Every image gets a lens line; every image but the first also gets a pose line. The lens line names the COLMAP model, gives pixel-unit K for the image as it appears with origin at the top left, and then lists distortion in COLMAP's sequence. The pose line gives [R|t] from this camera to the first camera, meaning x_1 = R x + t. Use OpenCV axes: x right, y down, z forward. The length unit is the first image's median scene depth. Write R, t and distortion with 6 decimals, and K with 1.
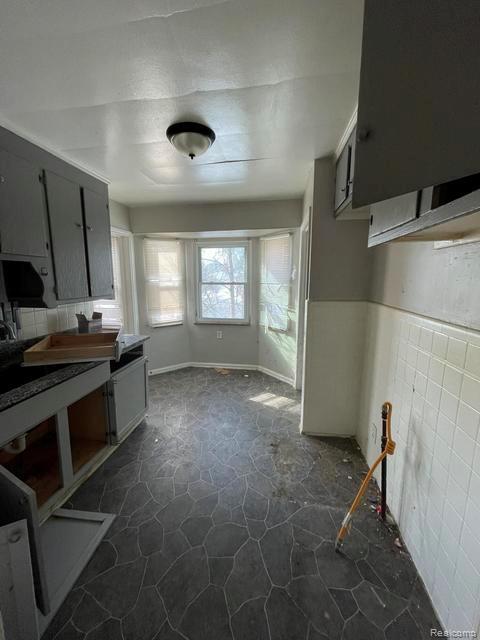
lens RADIAL K [[256.6, 0, 240.3], [0, 256.6, 317.5], [0, 0, 1]] dist [-0.006855, 0.002290]
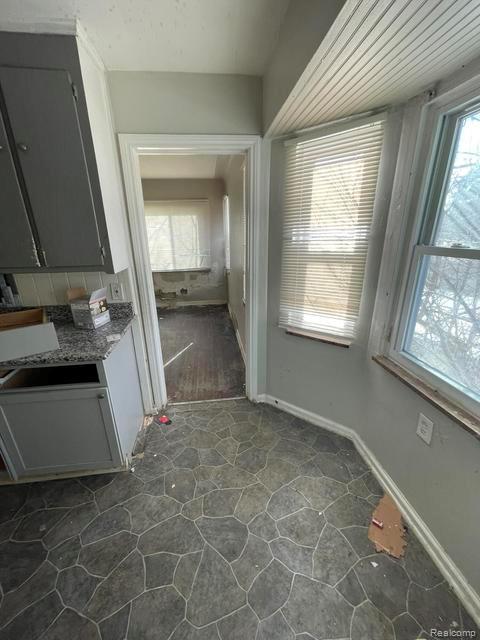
lens RADIAL K [[256.6, 0, 238.8], [0, 256.6, 319.7], [0, 0, 1]] dist [-0.006855, 0.002290]
pose [[0.258402, 0.309580, -0.915089, 0.103479], [-0.136170, 0.949475, 0.282762, -0.116013], [0.956392, 0.051542, 0.287502, 0.742474]]
